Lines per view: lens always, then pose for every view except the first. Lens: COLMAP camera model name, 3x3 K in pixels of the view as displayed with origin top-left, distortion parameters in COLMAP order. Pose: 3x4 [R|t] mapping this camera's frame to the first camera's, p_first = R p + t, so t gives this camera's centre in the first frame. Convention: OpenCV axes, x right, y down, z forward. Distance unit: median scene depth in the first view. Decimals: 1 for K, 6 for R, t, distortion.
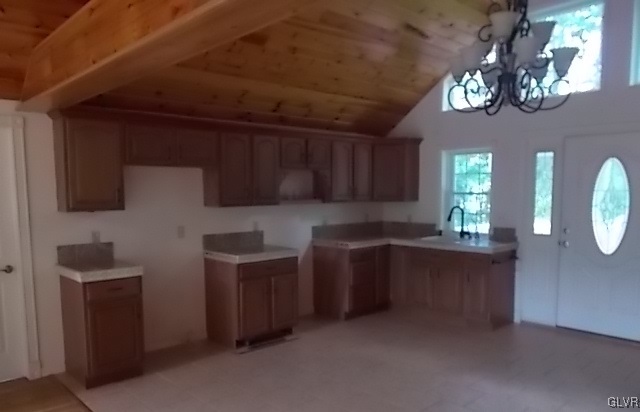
lens RADIAL K [[507.3, 0, 320.0], [0, 507.3, 206.0], [0, 0, 1]] dist [-0.000376, 0.001319]
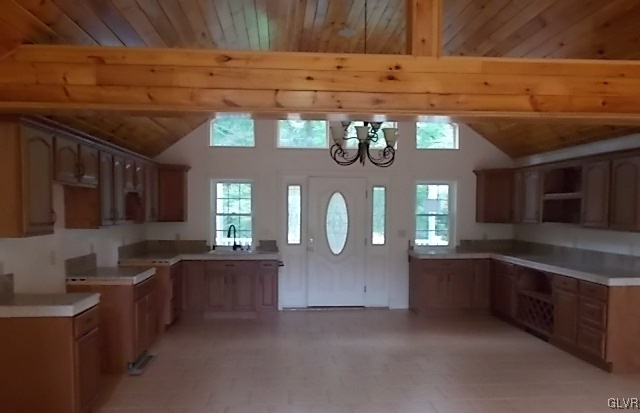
lens RADIAL K [[507.3, 0, 320.0], [0, 507.3, 206.5], [0, 0, 1]] dist [-0.000376, 0.001319]
pose [[0.617210, 0.013910, 0.786675, -0.602788], [0.018065, 0.999330, -0.031844, -0.001316], [-0.786591, 0.033866, 0.616545, 0.069325]]
